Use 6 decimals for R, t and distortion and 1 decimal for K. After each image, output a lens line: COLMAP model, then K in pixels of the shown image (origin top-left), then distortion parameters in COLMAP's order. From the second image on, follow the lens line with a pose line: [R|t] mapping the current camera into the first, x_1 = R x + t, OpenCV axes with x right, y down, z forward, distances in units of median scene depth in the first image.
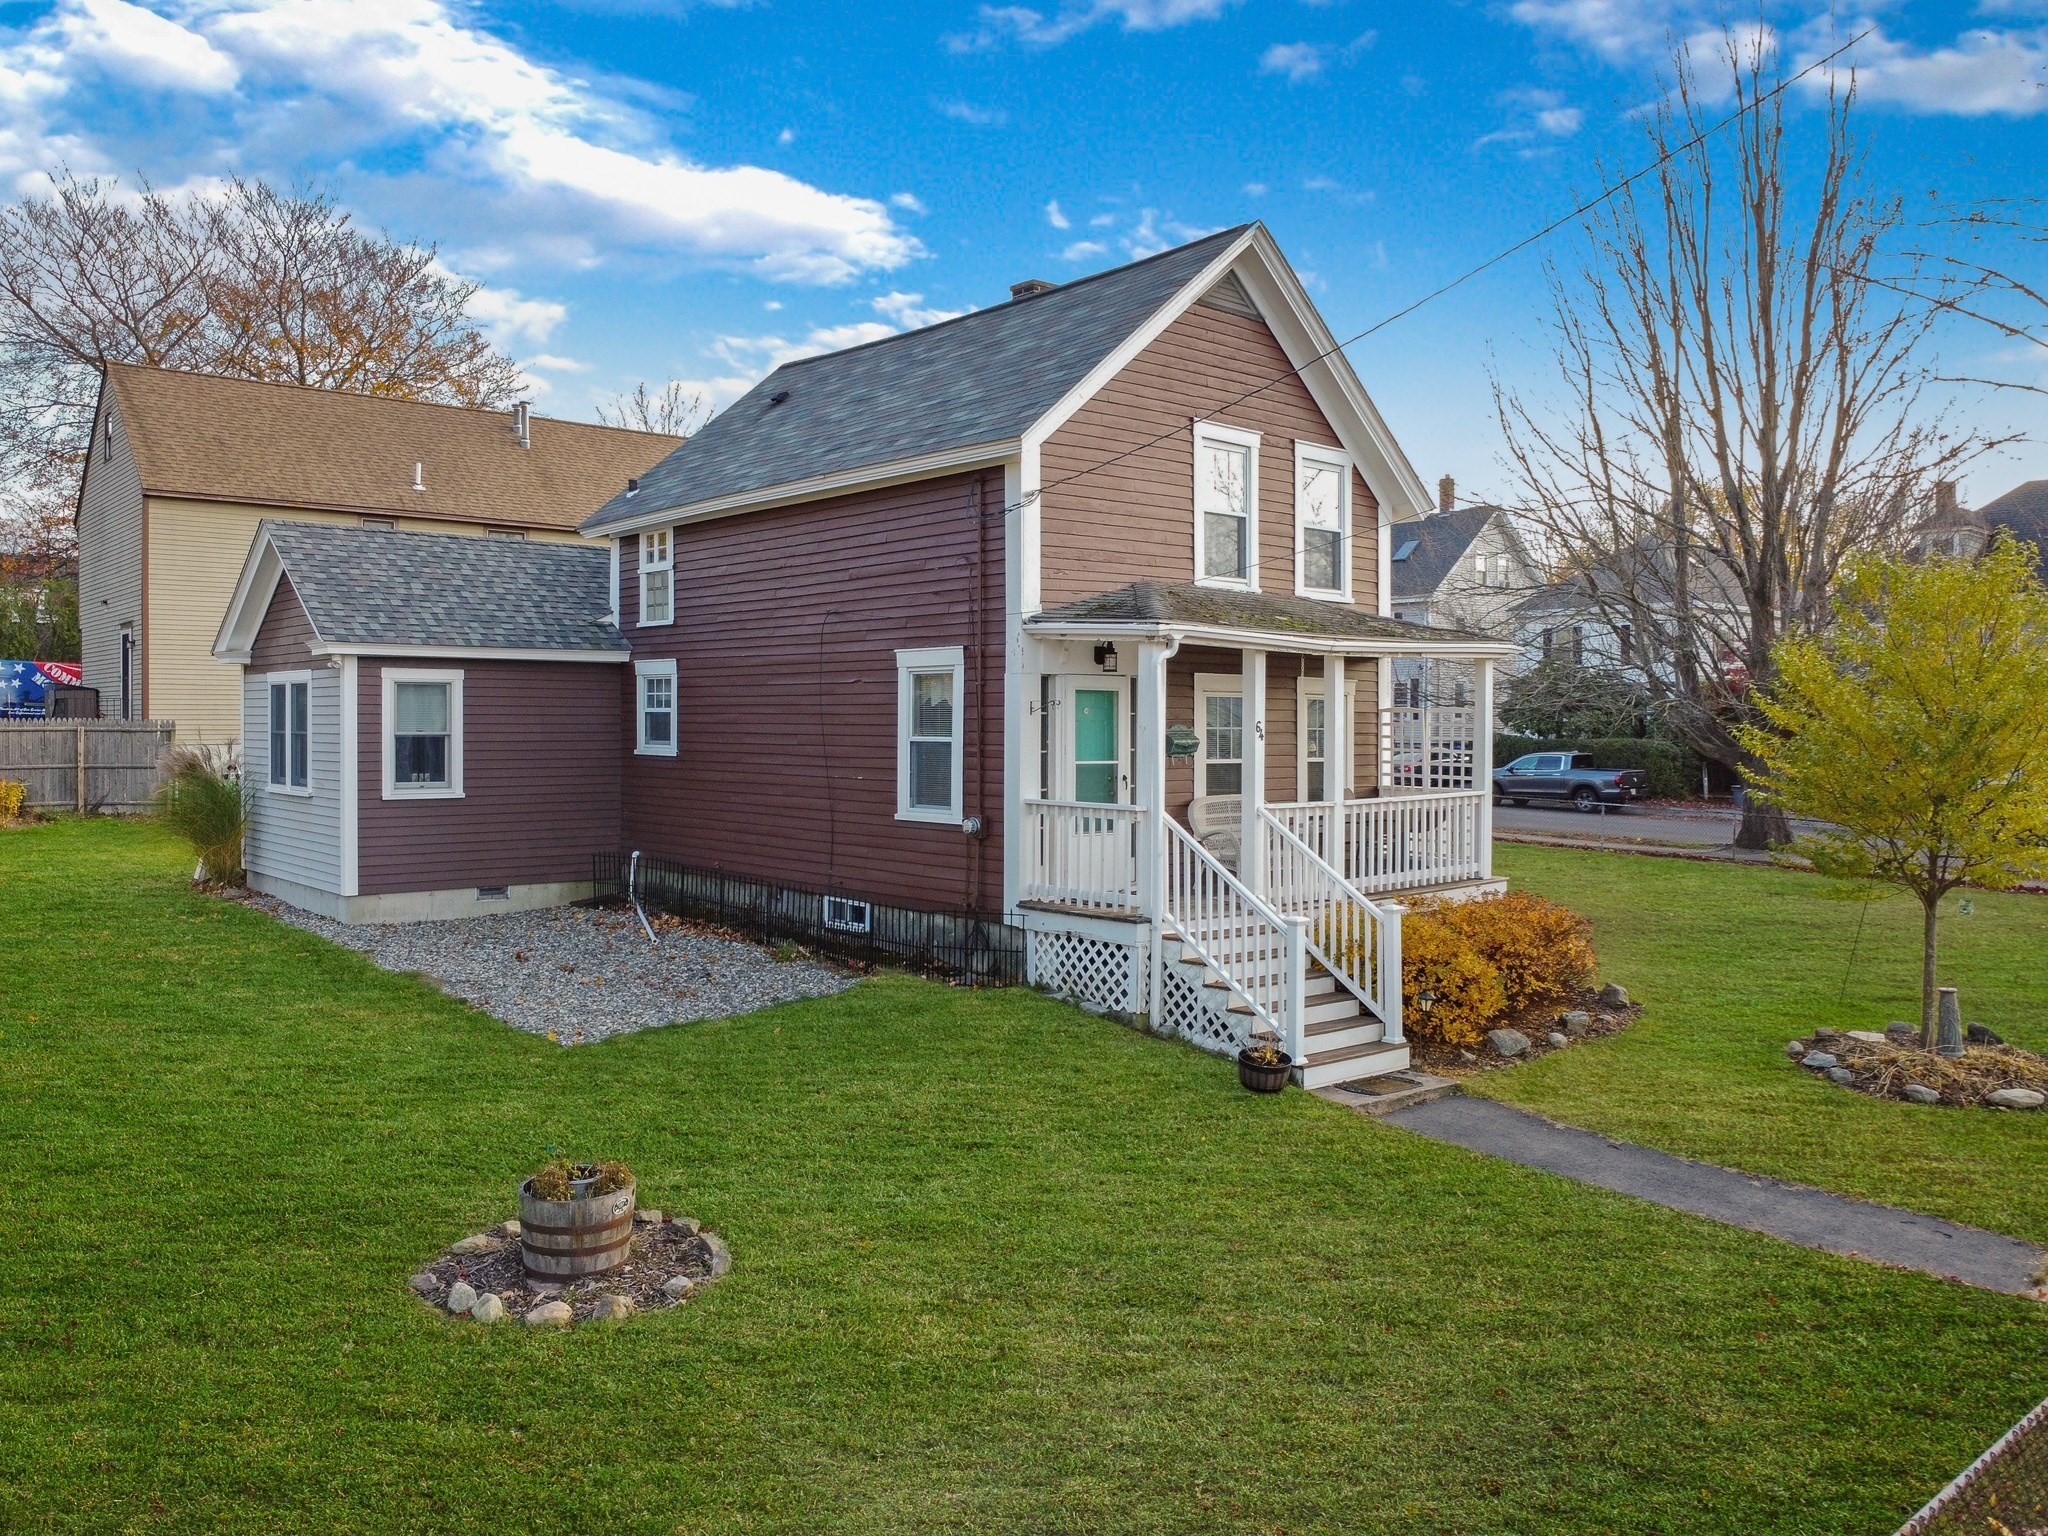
lens RADIAL K [[1527.8, 0, 1024.0], [0, 1527.8, 768.0], [0, 0, 1]] dist [-0.082910, -0.001640]
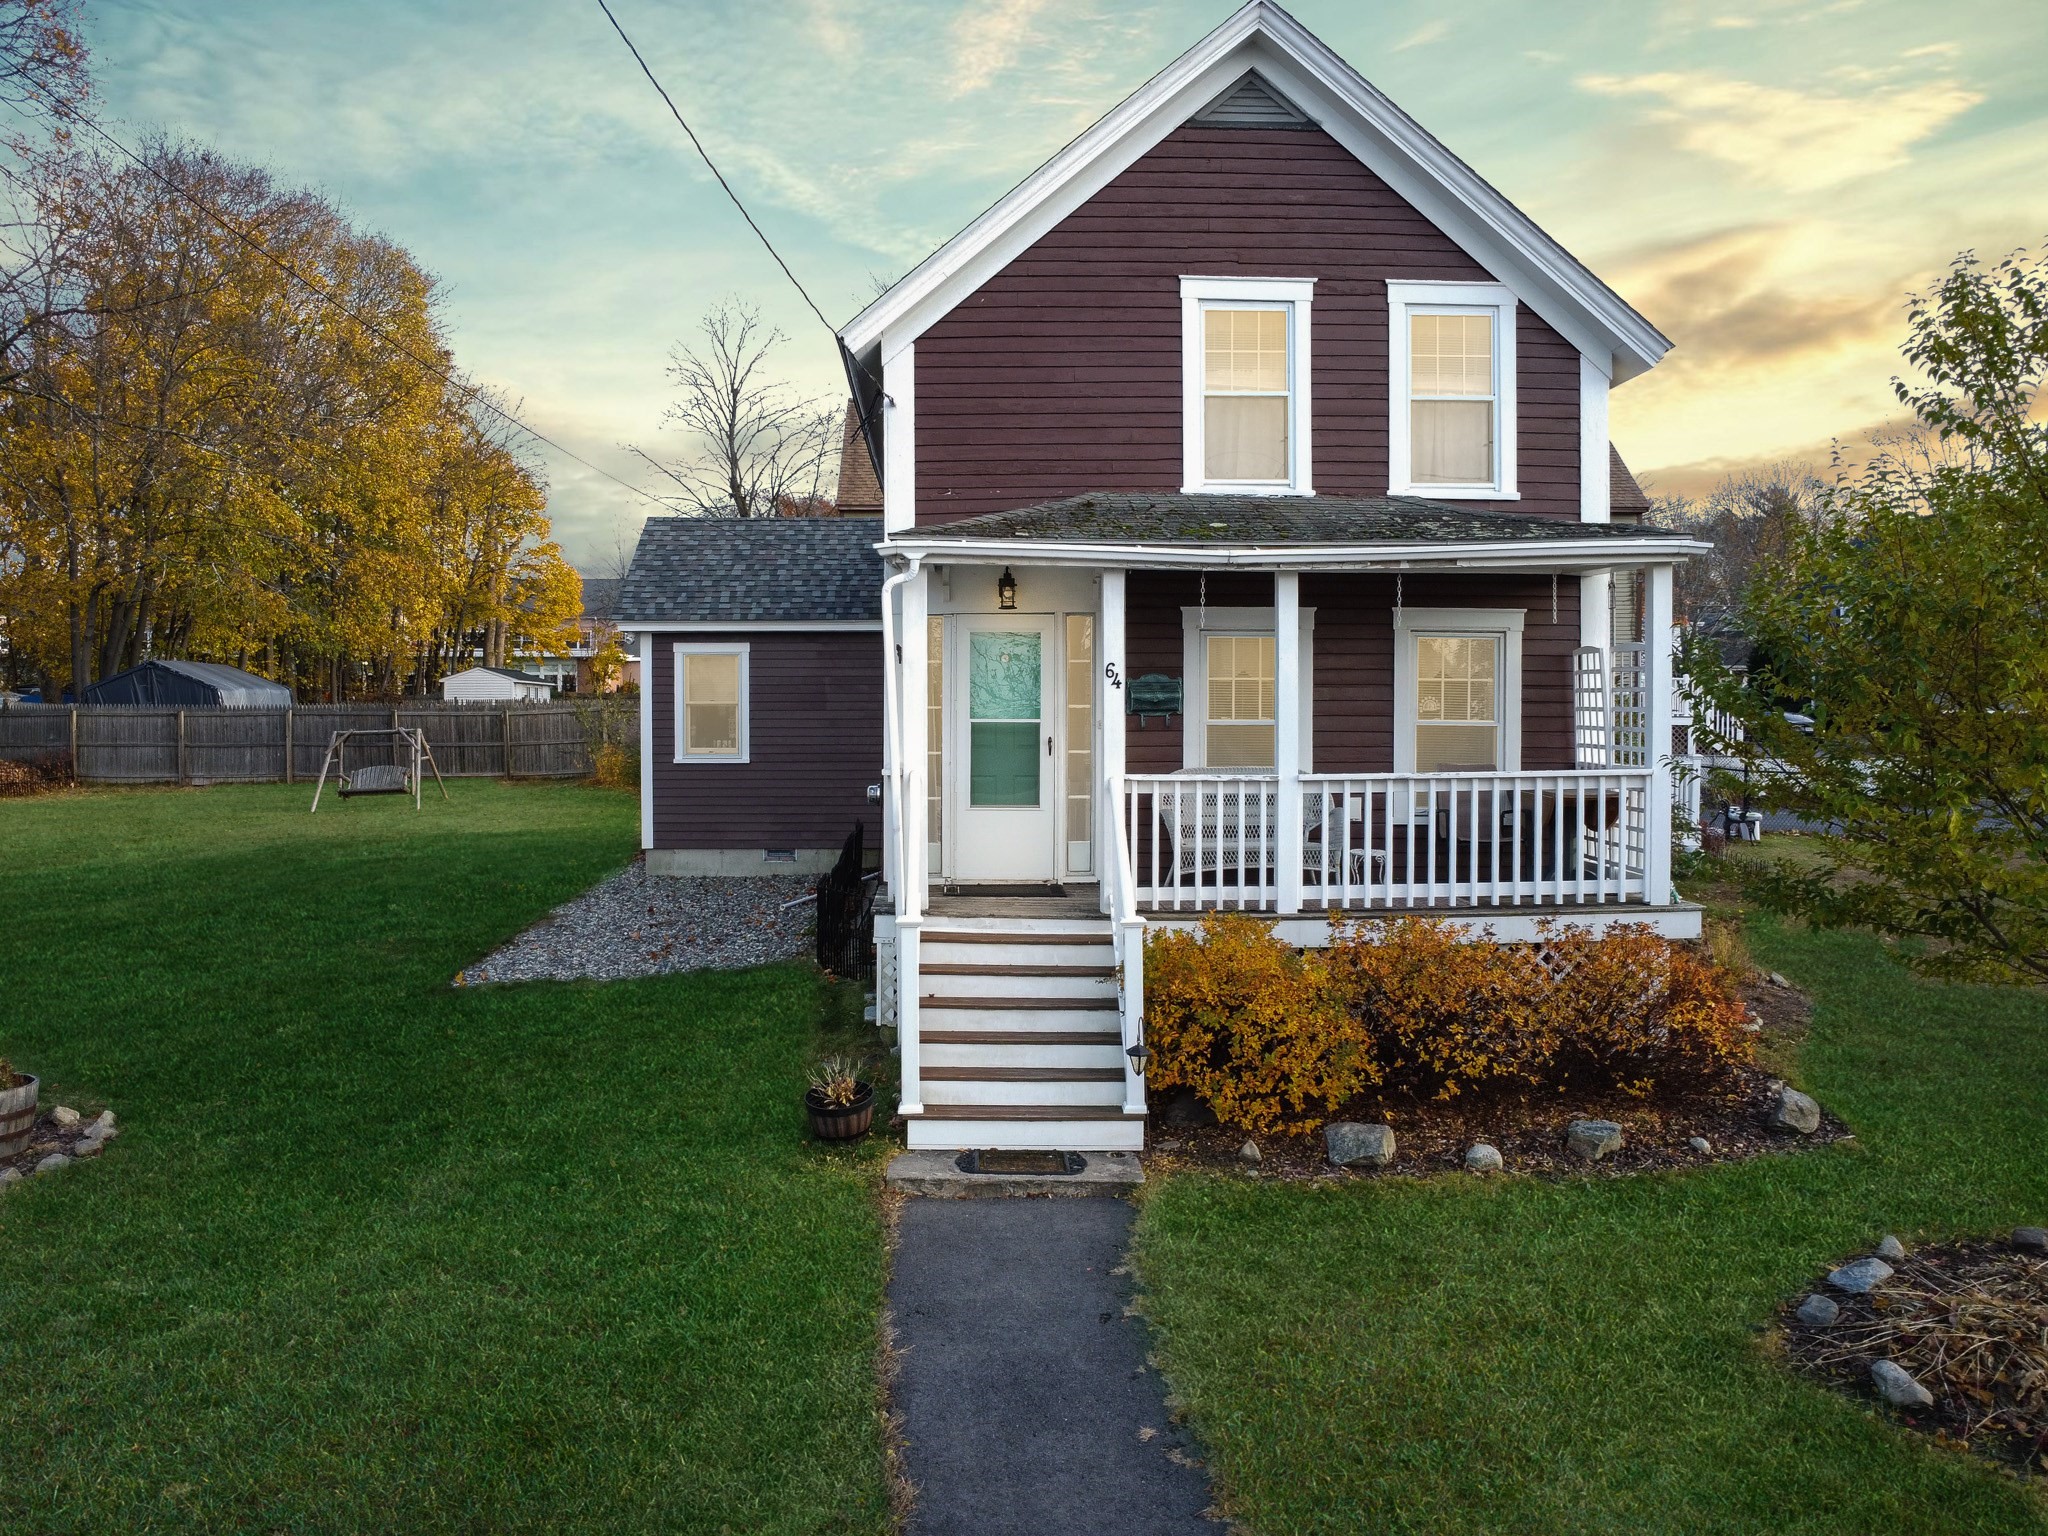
lens RADIAL K [[1527.8, 0, 1024.0], [0, 1527.8, 768.0], [0, 0, 1]] dist [-0.082910, -0.001640]
pose [[0.762352, 0.014535, -0.646999, 0.481571], [-0.011346, 0.999894, 0.009093, 0.011321], [0.647063, 0.000409, 0.762437, 0.314832]]
